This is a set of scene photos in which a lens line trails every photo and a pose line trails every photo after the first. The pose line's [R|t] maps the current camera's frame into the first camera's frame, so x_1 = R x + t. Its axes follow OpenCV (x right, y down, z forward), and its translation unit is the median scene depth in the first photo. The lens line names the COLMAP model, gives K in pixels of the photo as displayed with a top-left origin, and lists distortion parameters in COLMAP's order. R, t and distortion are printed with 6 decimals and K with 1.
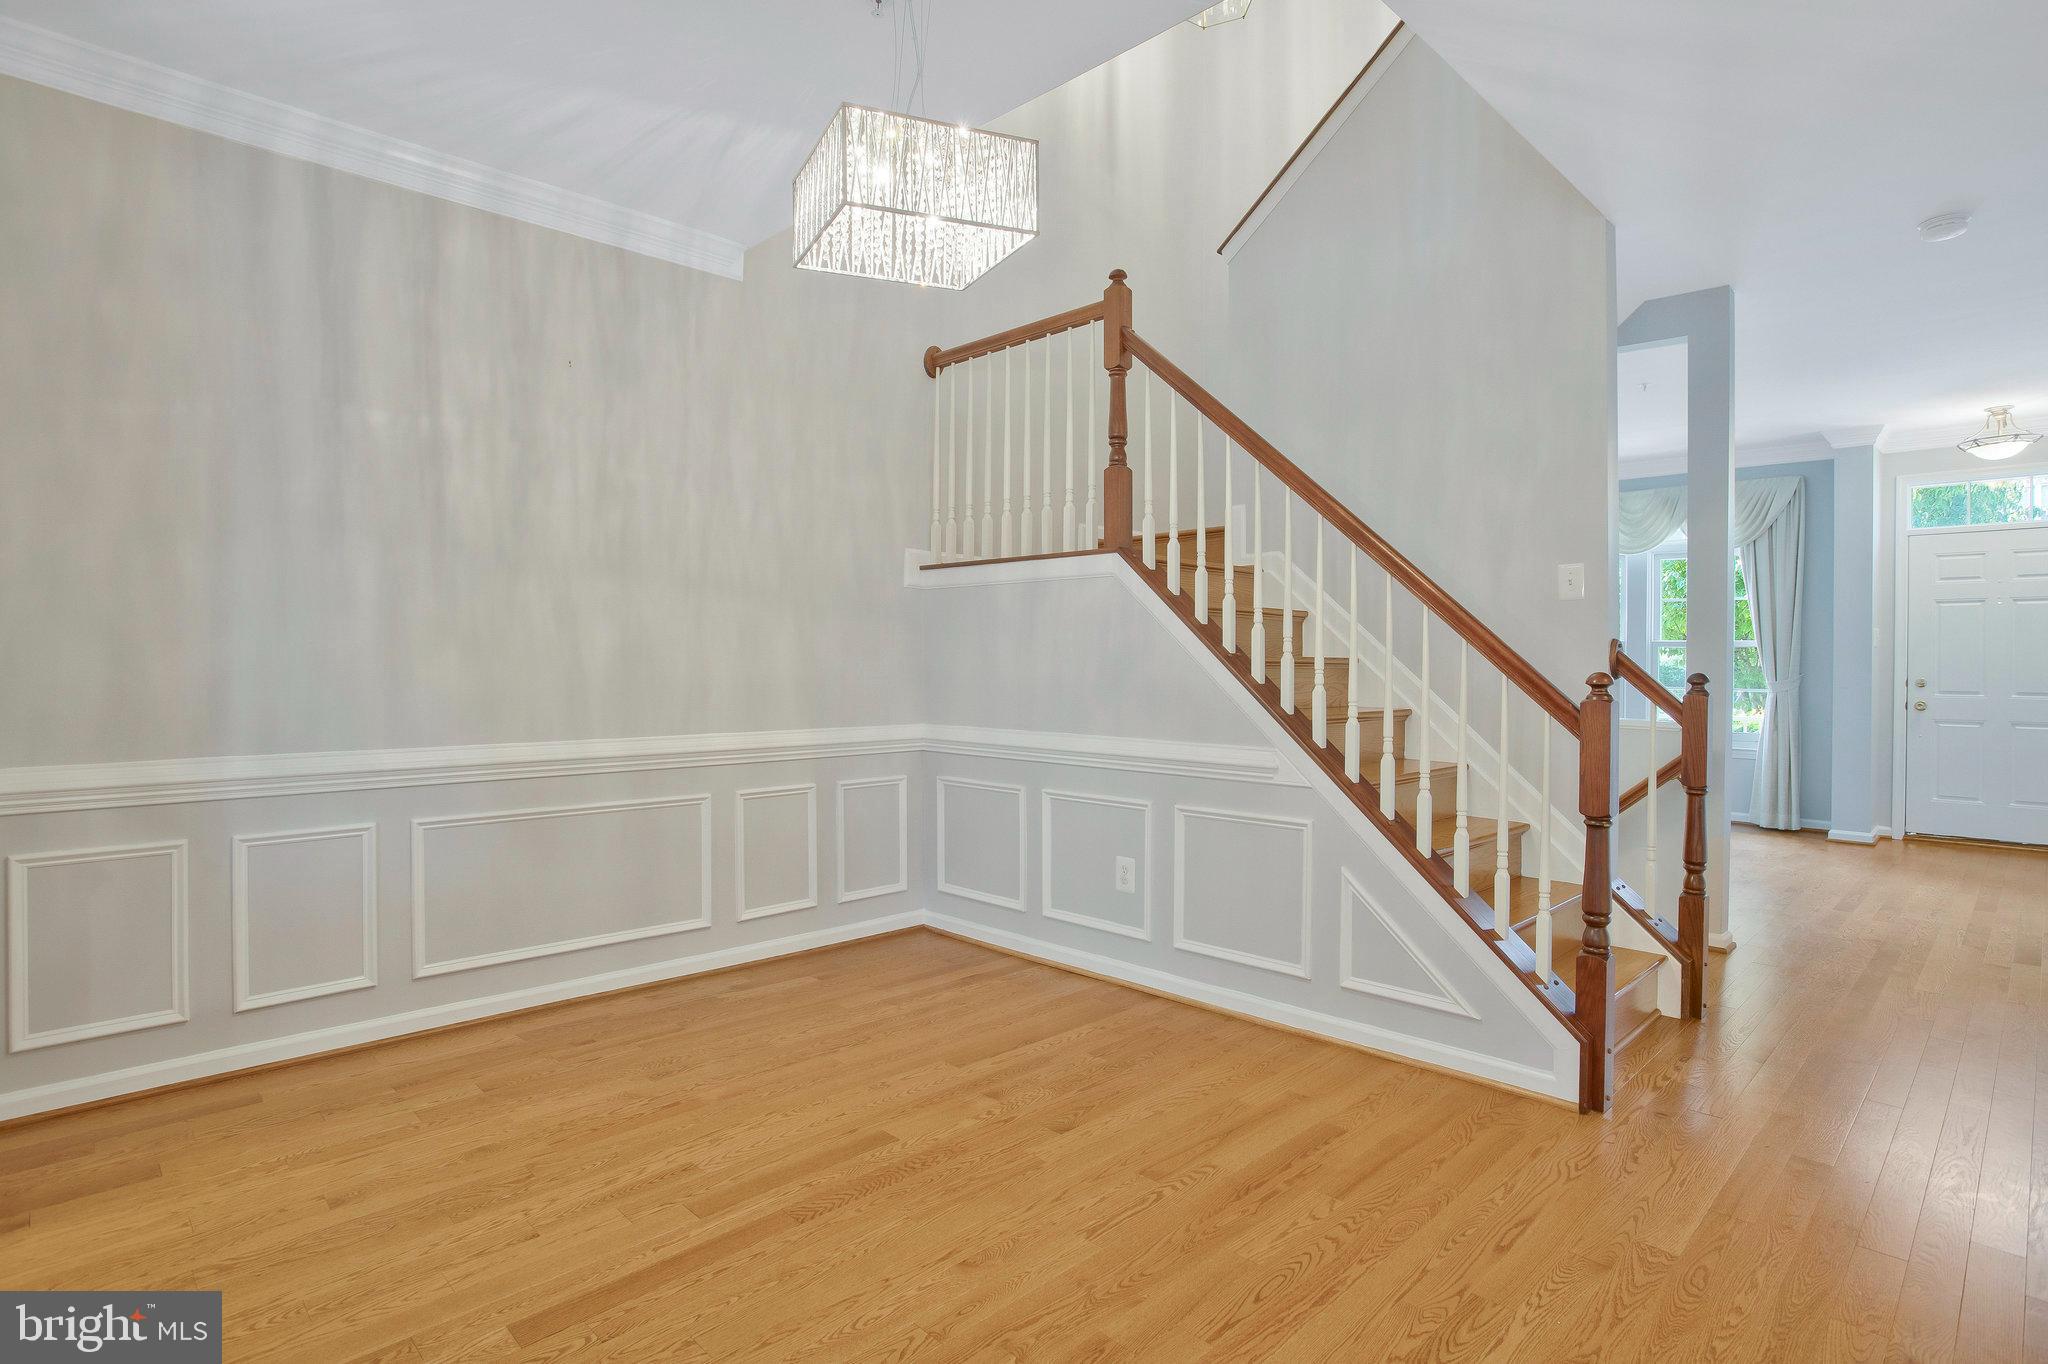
lens RADIAL K [[1062.4, 0, 1041.0], [0, 1062.4, 664.4], [0, 0, 1]] dist [-0.020239, 0.005892]
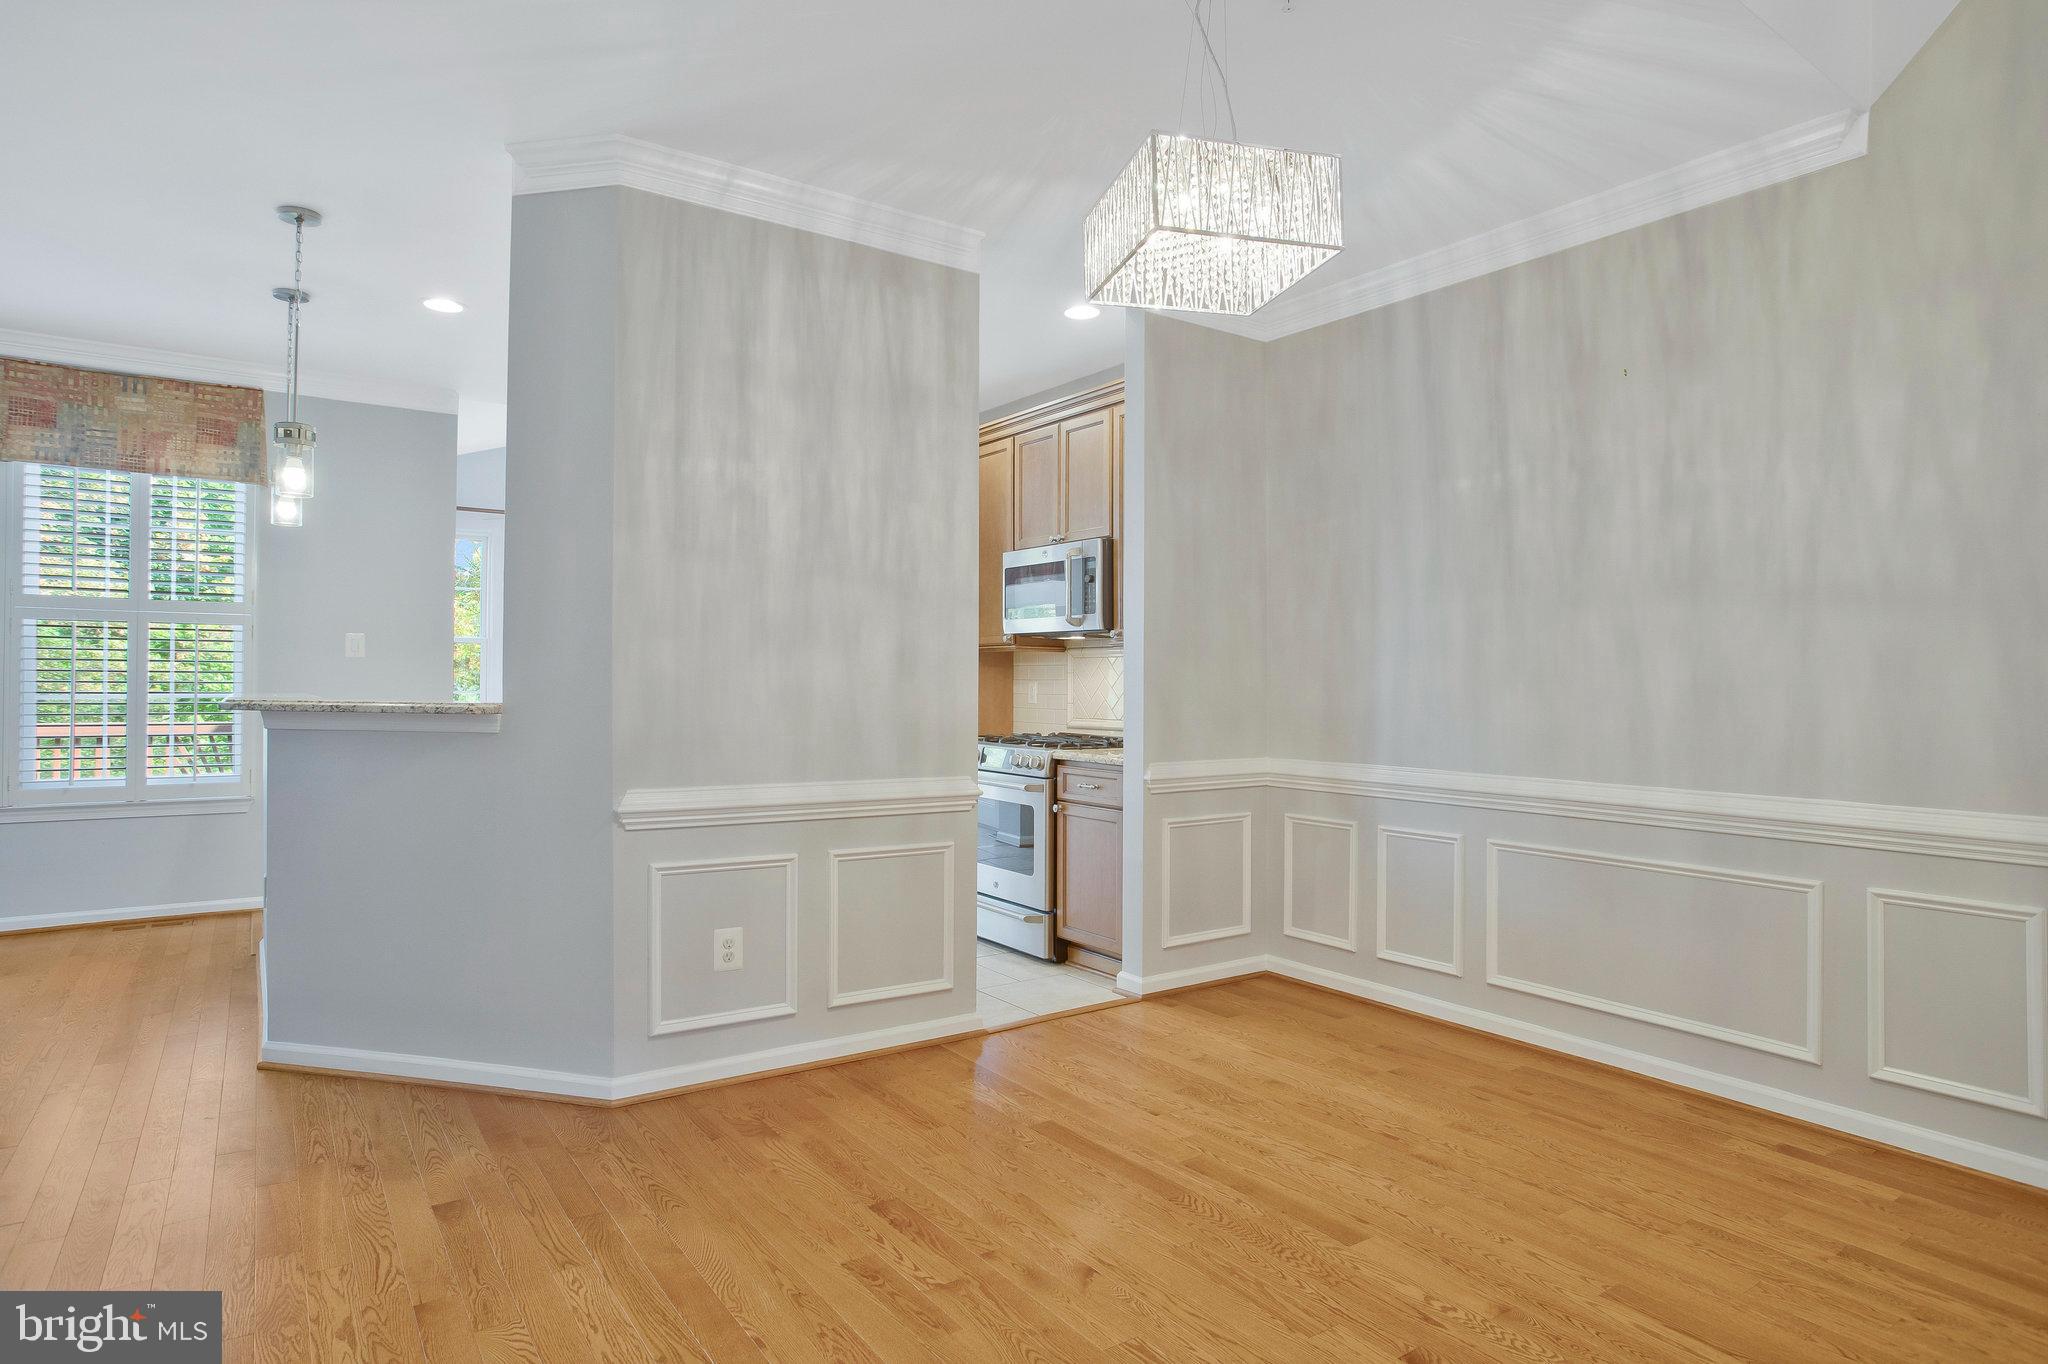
lens RADIAL K [[1168.3, 0, 1020.7], [0, 1168.3, 691.1], [0, 0, 1]] dist [-0.008835, 0.001215]
pose [[-0.176593, 0.002290, -0.984281, 0.628302], [-0.011547, 0.999924, 0.004398, -0.007225], [0.984216, 0.012142, -0.176553, 0.656325]]
